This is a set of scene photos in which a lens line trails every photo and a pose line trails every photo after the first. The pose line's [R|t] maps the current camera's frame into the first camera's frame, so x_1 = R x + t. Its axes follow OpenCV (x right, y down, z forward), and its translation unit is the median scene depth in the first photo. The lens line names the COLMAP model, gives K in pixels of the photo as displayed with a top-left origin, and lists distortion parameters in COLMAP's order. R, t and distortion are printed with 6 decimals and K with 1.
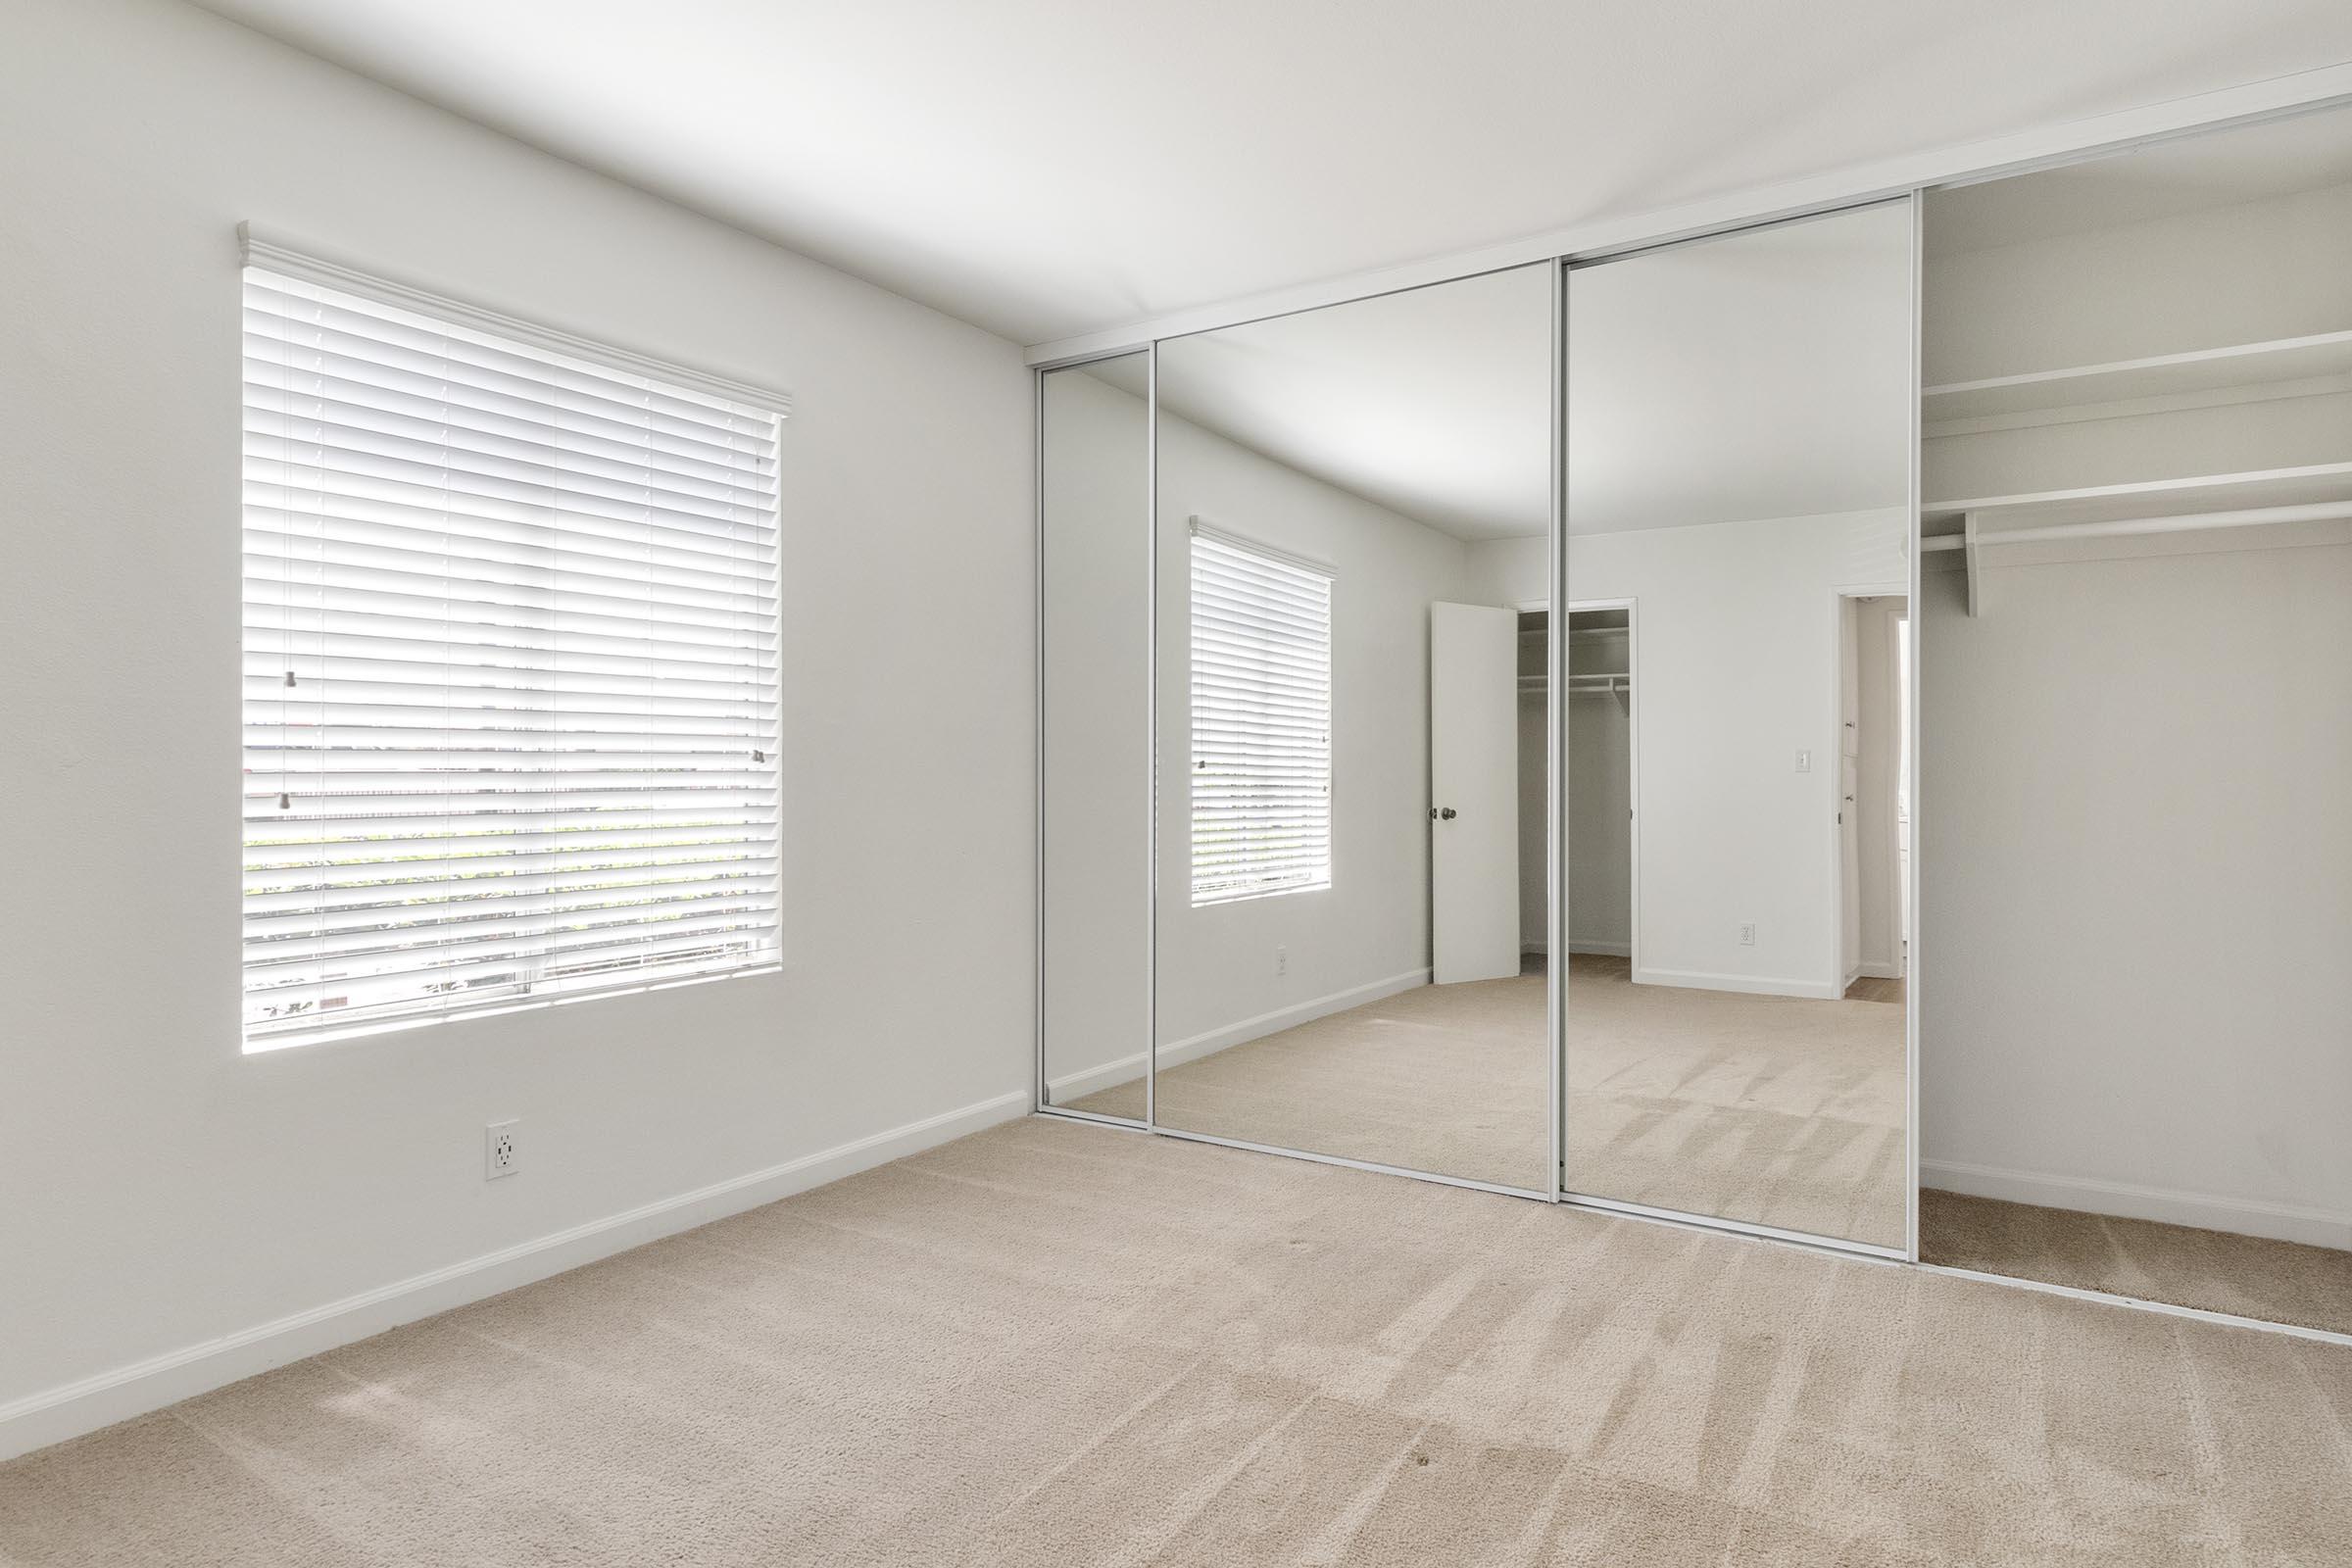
lens RADIAL K [[1319.8, 0, 1184.0], [0, 1319.8, 788.6], [0, 0, 1]] dist [0.013971, -0.011712]
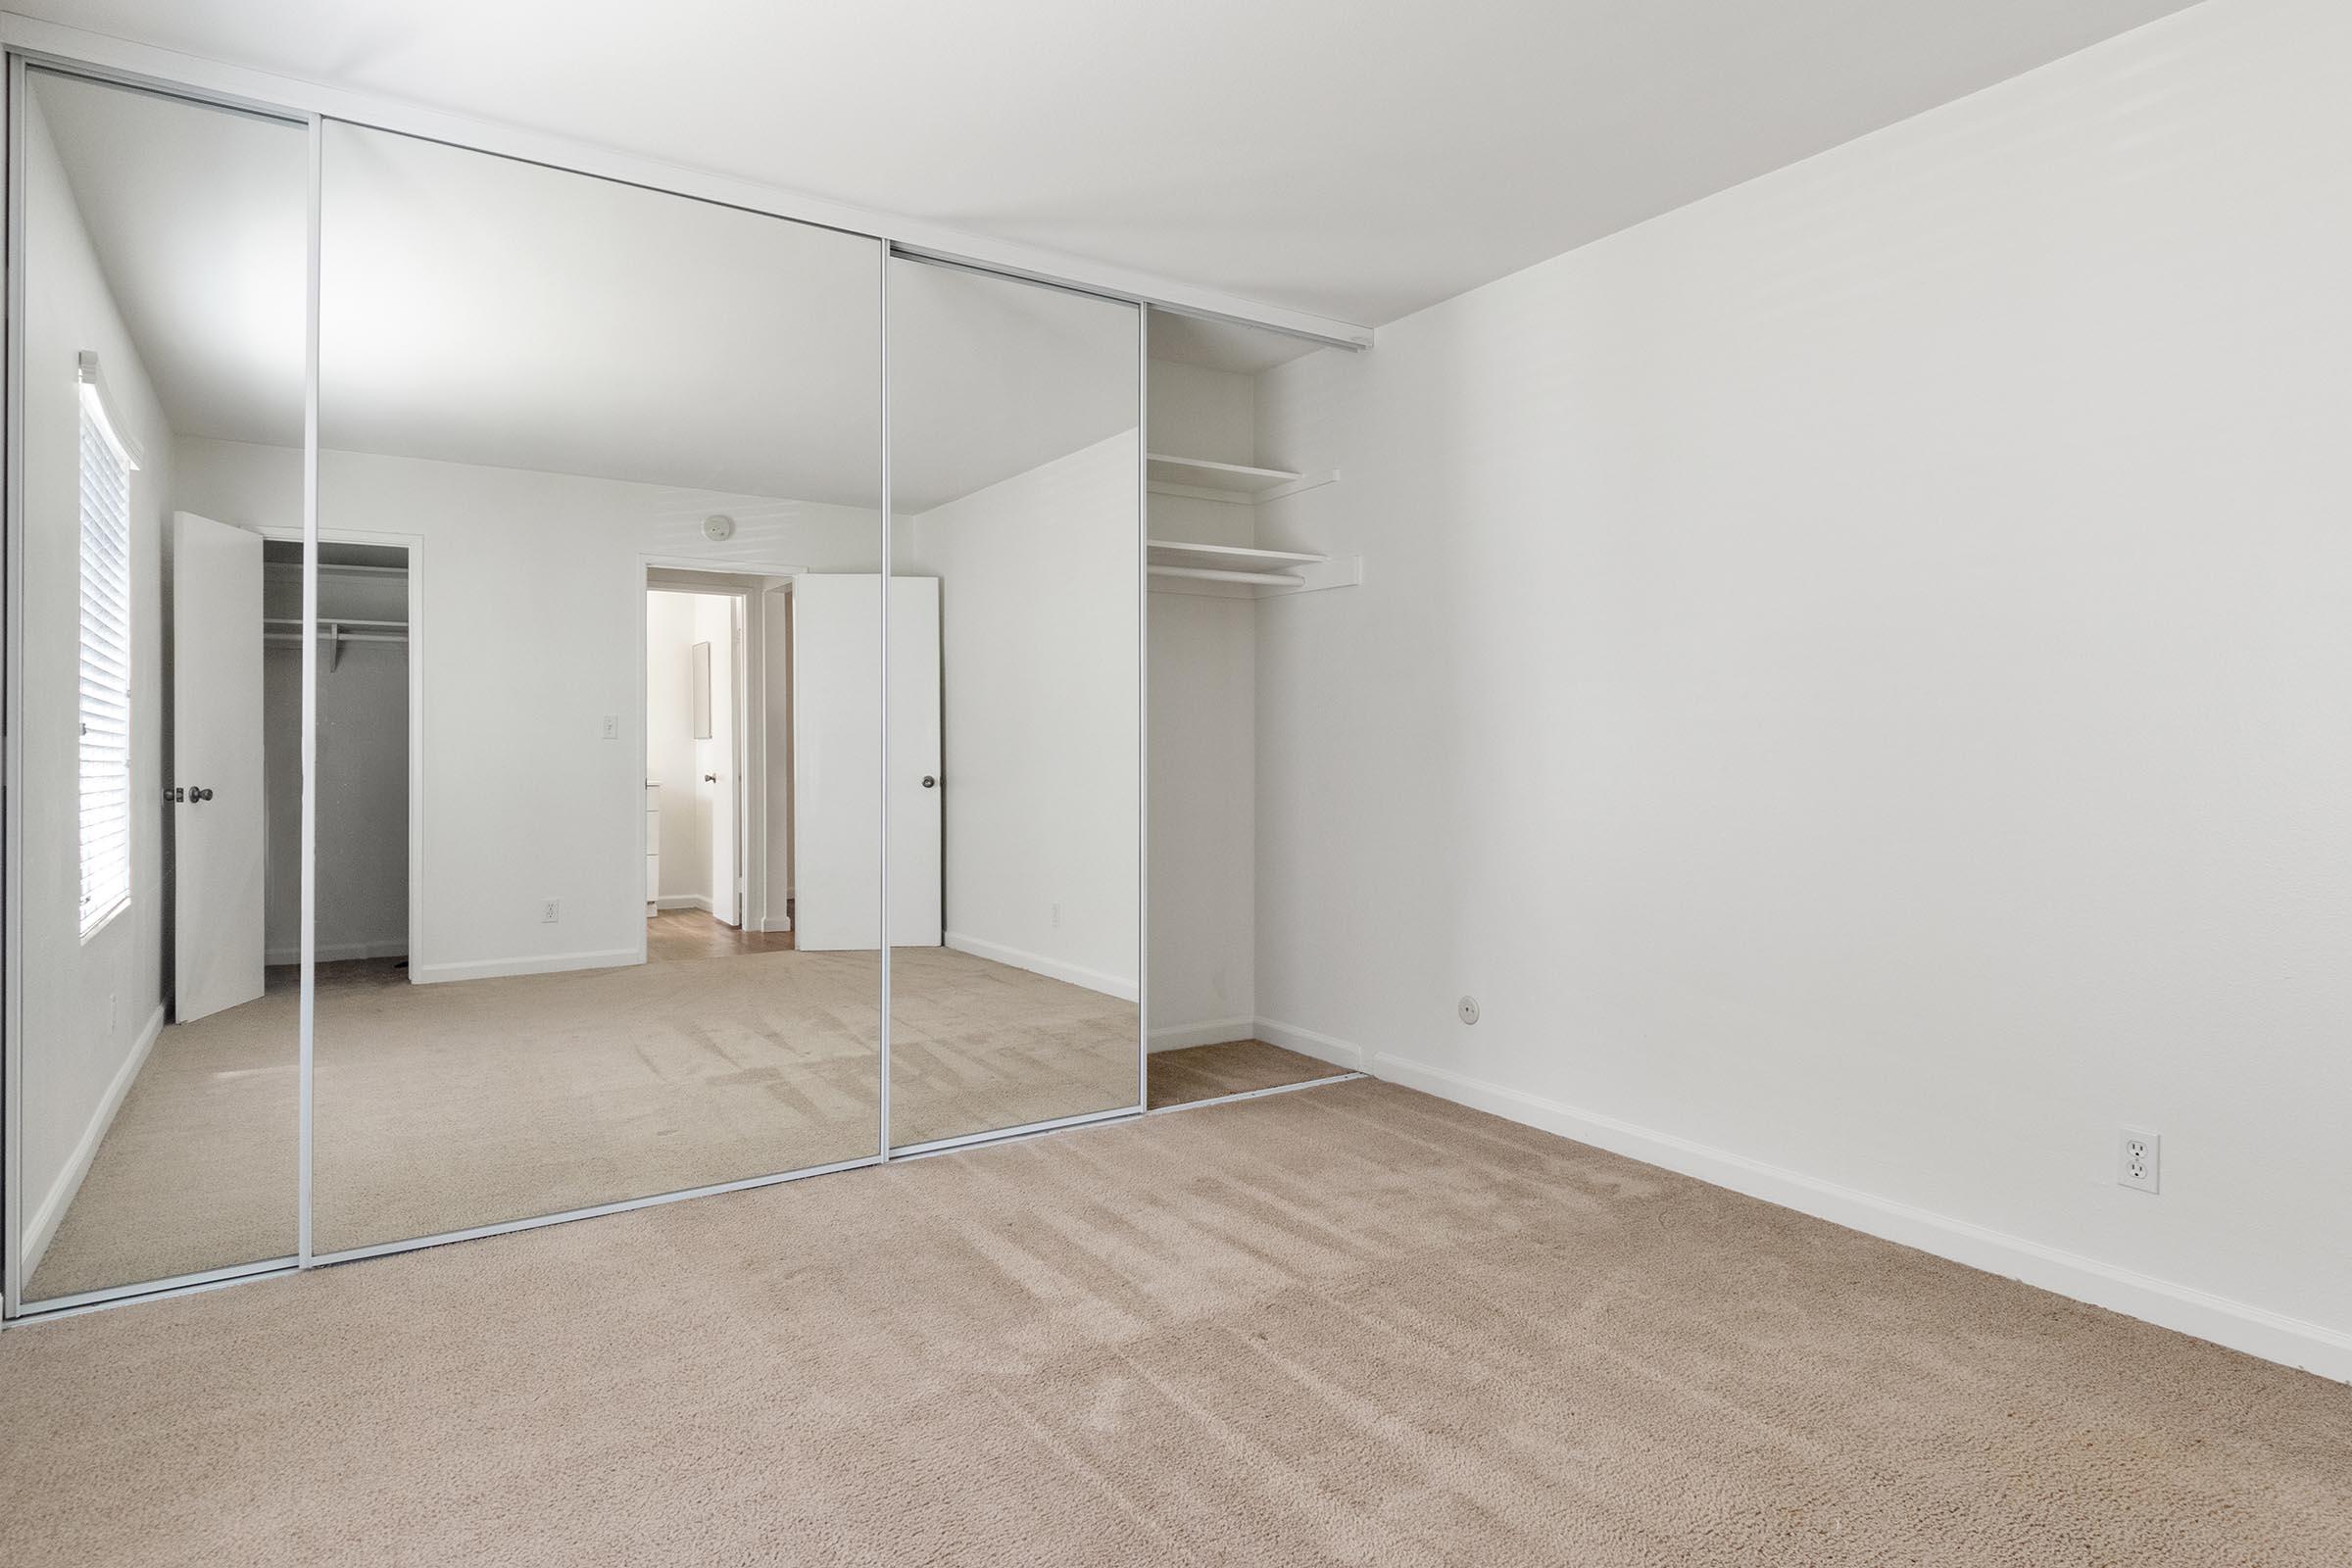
lens RADIAL K [[1319.8, 0, 1240.5], [0, 1319.8, 719.1], [0, 0, 1]] dist [0.013971, -0.011712]
pose [[0.394379, 0.020692, 0.918715, -0.607071], [0.008699, 0.999618, -0.026248, 0.002769], [-0.918907, 0.018344, 0.394048, 0.380224]]
